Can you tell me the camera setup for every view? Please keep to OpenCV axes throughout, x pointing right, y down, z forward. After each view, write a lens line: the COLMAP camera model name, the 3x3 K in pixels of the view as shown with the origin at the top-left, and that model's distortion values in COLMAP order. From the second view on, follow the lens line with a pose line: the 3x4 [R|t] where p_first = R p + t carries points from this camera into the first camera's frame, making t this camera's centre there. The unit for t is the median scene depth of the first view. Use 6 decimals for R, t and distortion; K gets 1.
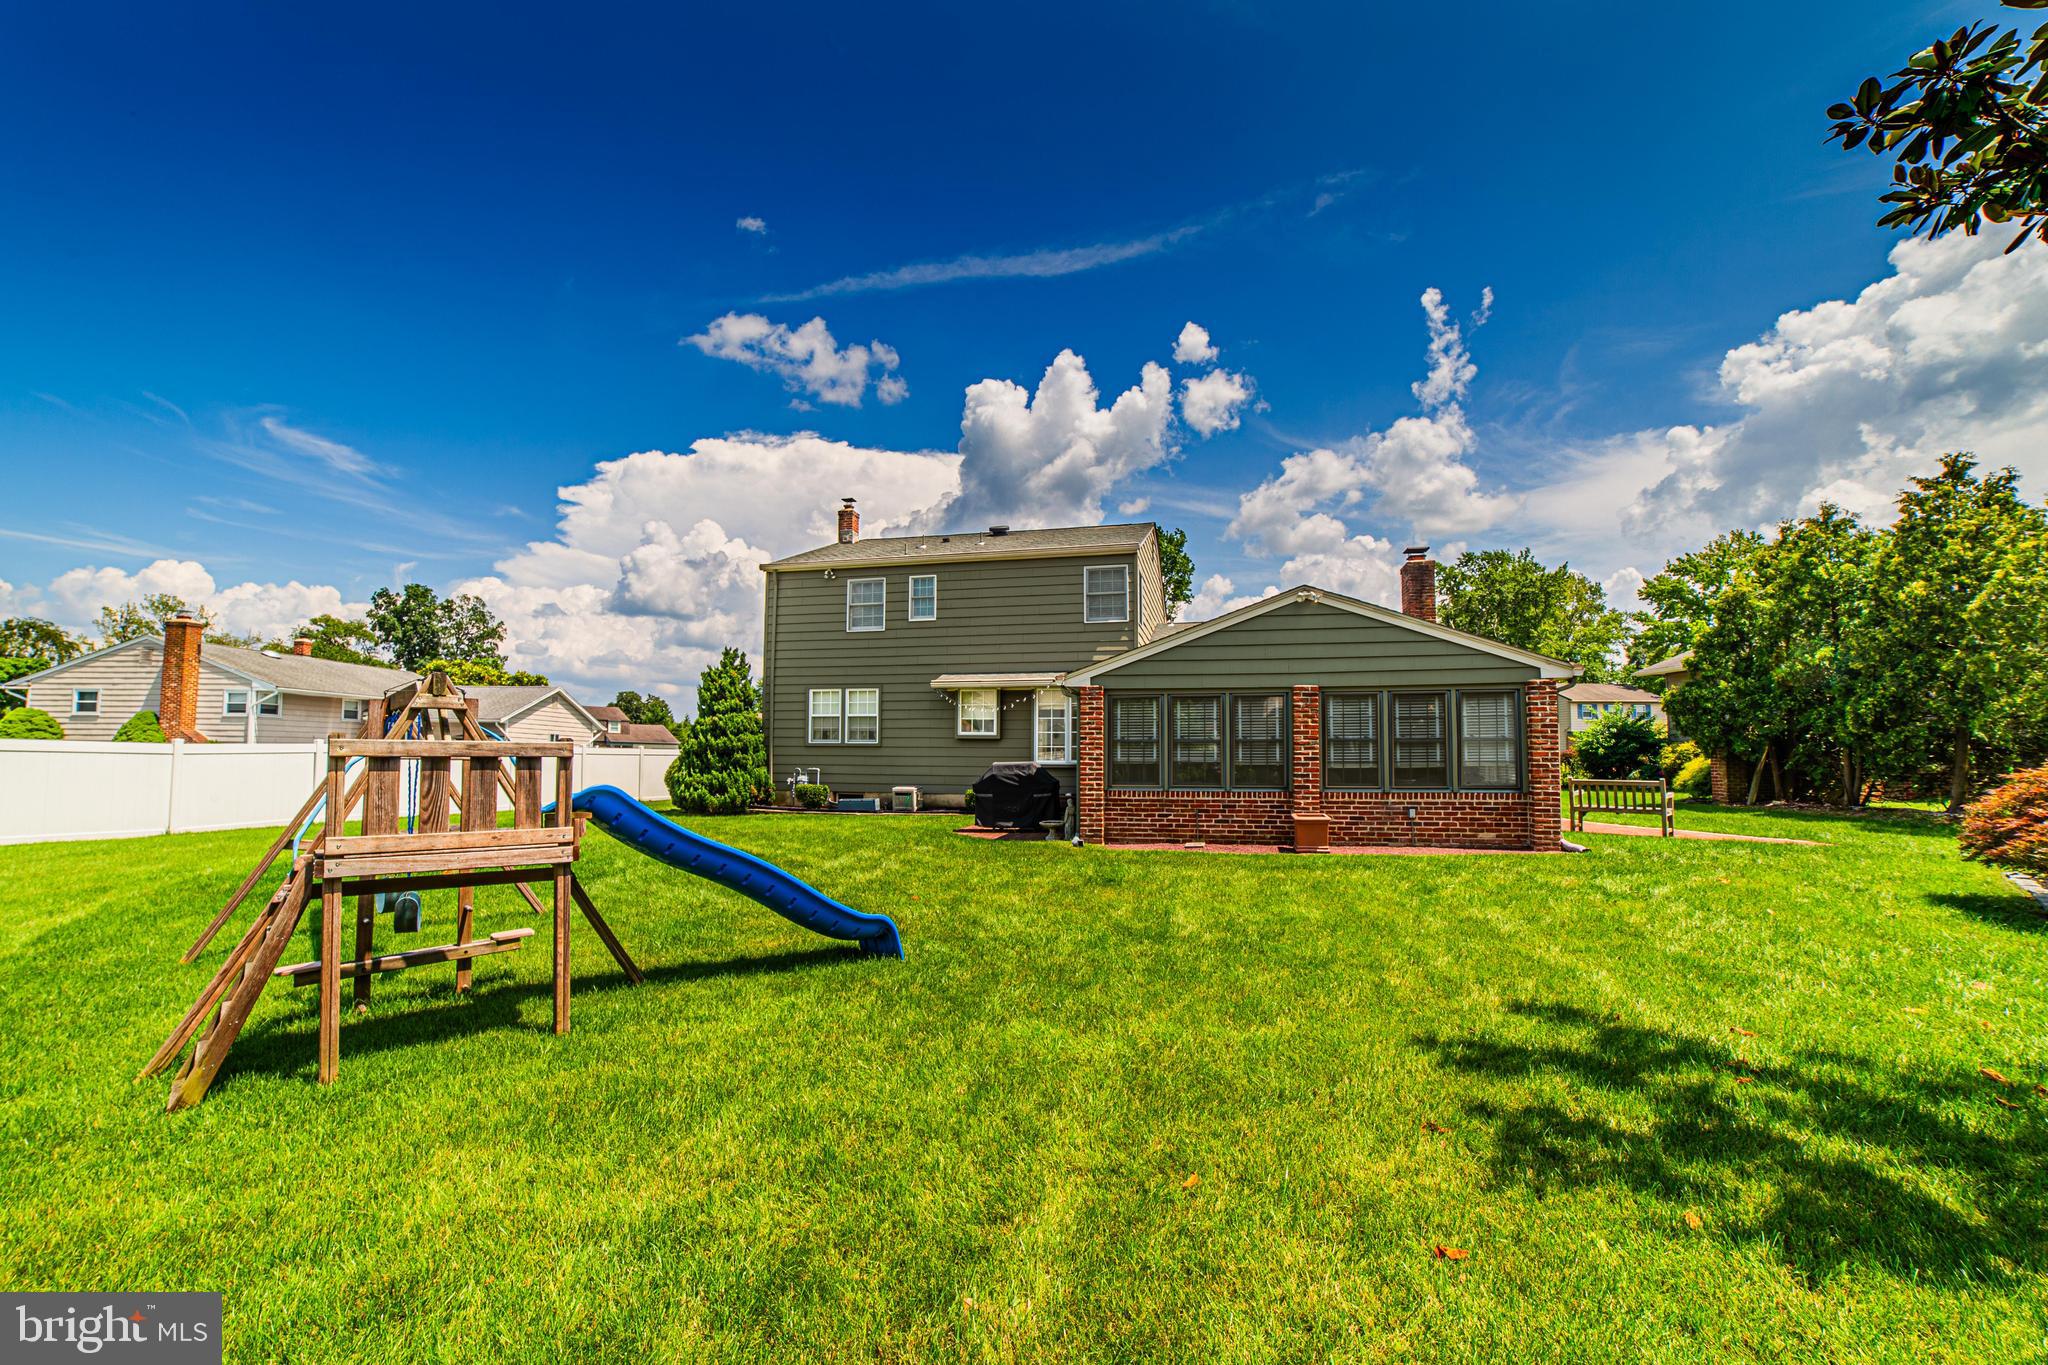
lens RADIAL K [[838.9, 0, 1022.9], [0, 838.9, 712.2], [0, 0, 1]] dist [-0.092361, 0.028363]
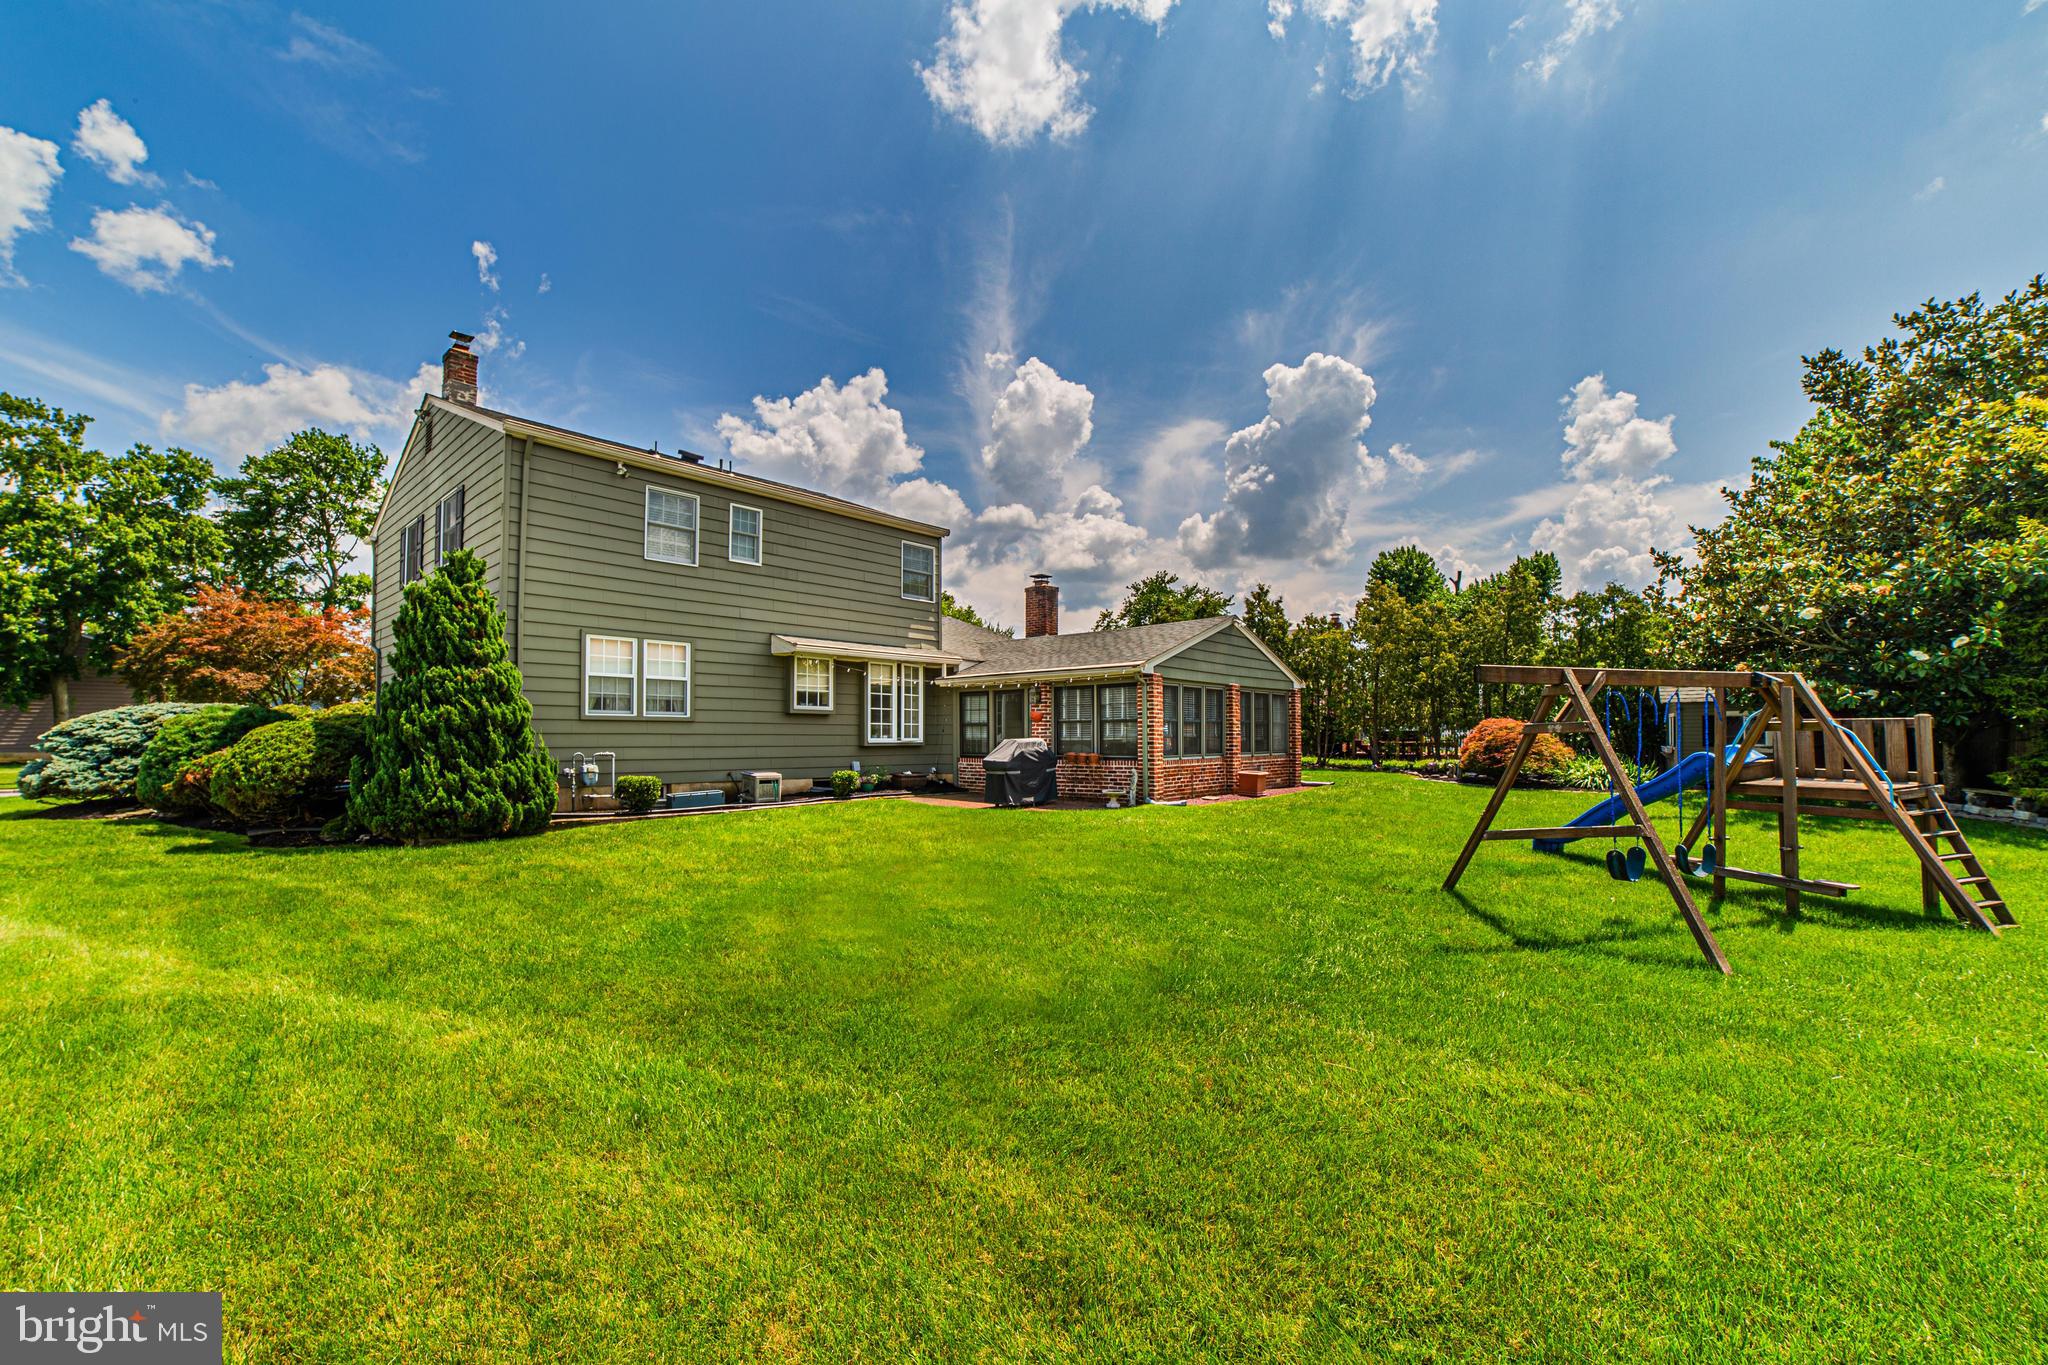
lens RADIAL K [[838.9, 0, 1022.9], [0, 838.9, 712.2], [0, 0, 1]] dist [-0.092361, 0.028363]
pose [[0.470597, 0.025490, 0.881980, -0.682614], [-0.041022, 0.999134, -0.006988, 0.025717], [-0.881394, -0.032892, 0.471235, 0.393138]]
